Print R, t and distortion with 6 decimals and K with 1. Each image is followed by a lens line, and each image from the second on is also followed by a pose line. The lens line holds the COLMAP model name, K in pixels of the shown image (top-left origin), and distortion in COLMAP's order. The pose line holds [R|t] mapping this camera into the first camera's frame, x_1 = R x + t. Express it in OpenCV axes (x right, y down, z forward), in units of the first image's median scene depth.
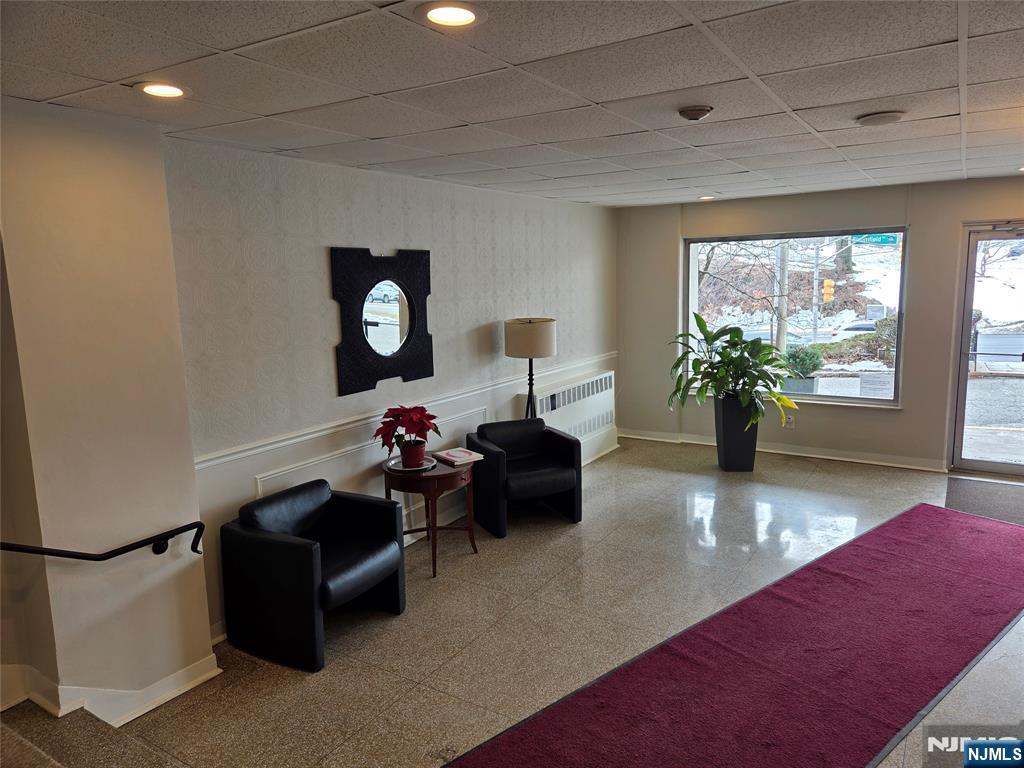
lens RADIAL K [[677.2, 0, 518.4], [0, 677.2, 359.9], [0, 0, 1]] dist [0.059184, -0.048597]
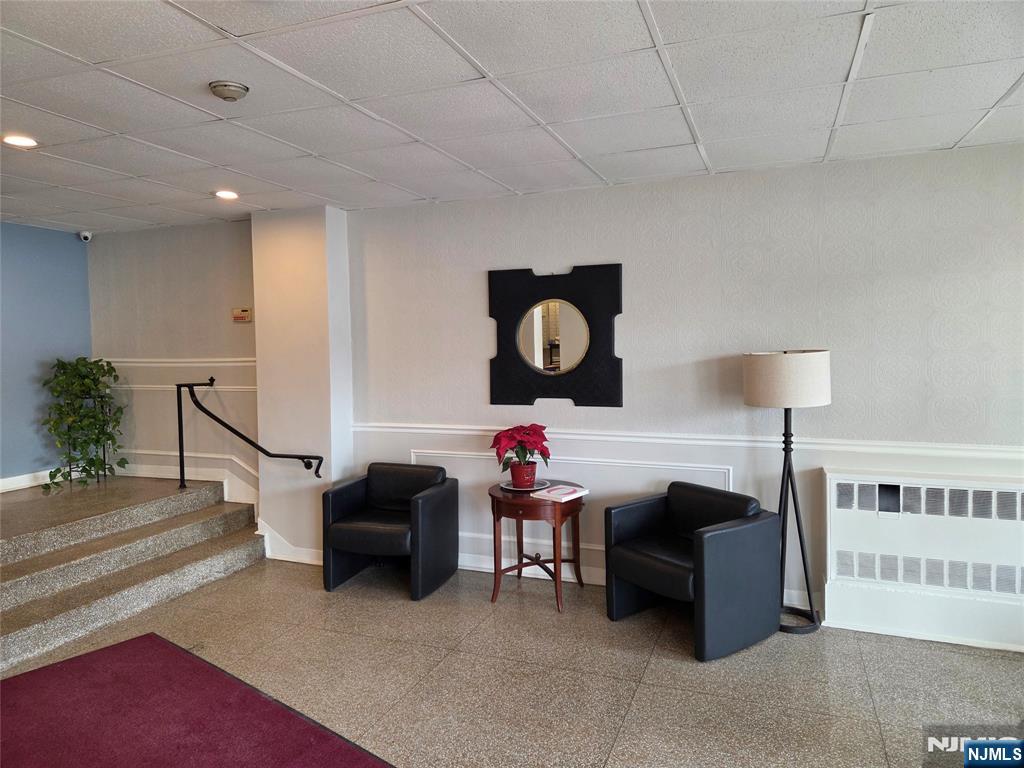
lens RADIAL K [[677.2, 0, 518.4], [0, 677.2, 359.9], [0, 0, 1]] dist [0.059184, -0.048597]
pose [[0.196657, 0.036199, -0.979804, 0.766487], [-0.117907, 0.992939, 0.013019, -0.035100], [0.973357, 0.112965, 0.199537, 0.761330]]
